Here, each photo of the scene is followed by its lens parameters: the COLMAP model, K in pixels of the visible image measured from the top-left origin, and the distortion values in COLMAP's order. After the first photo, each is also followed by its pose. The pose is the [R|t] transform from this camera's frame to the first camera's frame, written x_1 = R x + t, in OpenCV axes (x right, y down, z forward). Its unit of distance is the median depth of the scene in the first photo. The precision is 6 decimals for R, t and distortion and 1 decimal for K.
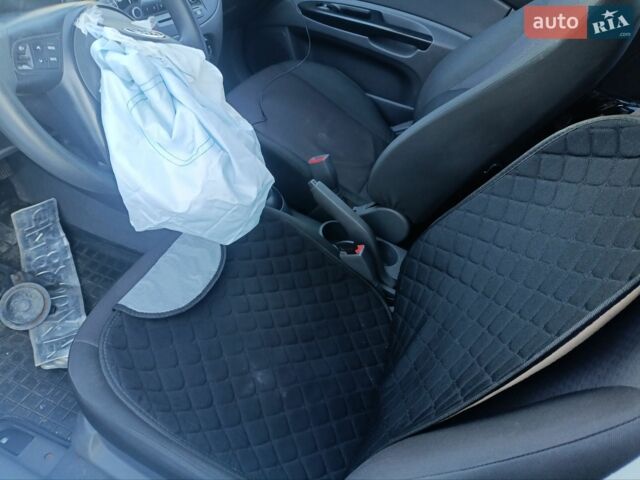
lens RADIAL K [[440.4, 0, 320.0], [0, 440.4, 240.0], [0, 0, 1]] dist [0.098389, -0.139398]
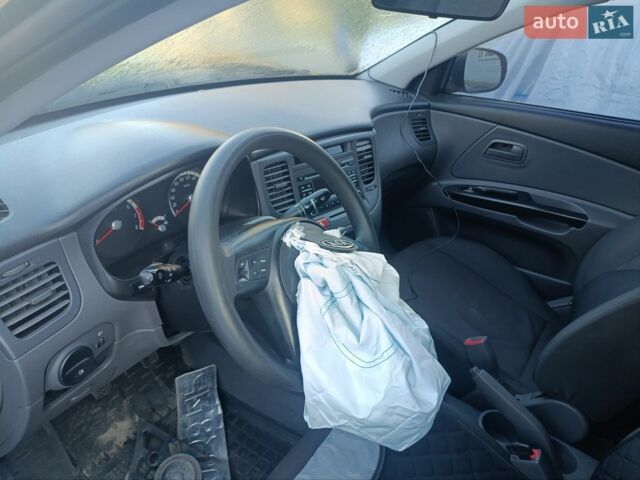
lens RADIAL K [[440.4, 0, 320.0], [0, 440.4, 240.0], [0, 0, 1]] dist [0.098389, -0.139398]
pose [[0.975553, 0.001157, -0.219760, -0.132521], [-0.065183, 0.956510, -0.284322, -0.106779], [0.209874, 0.291696, 0.933202, -0.031156]]
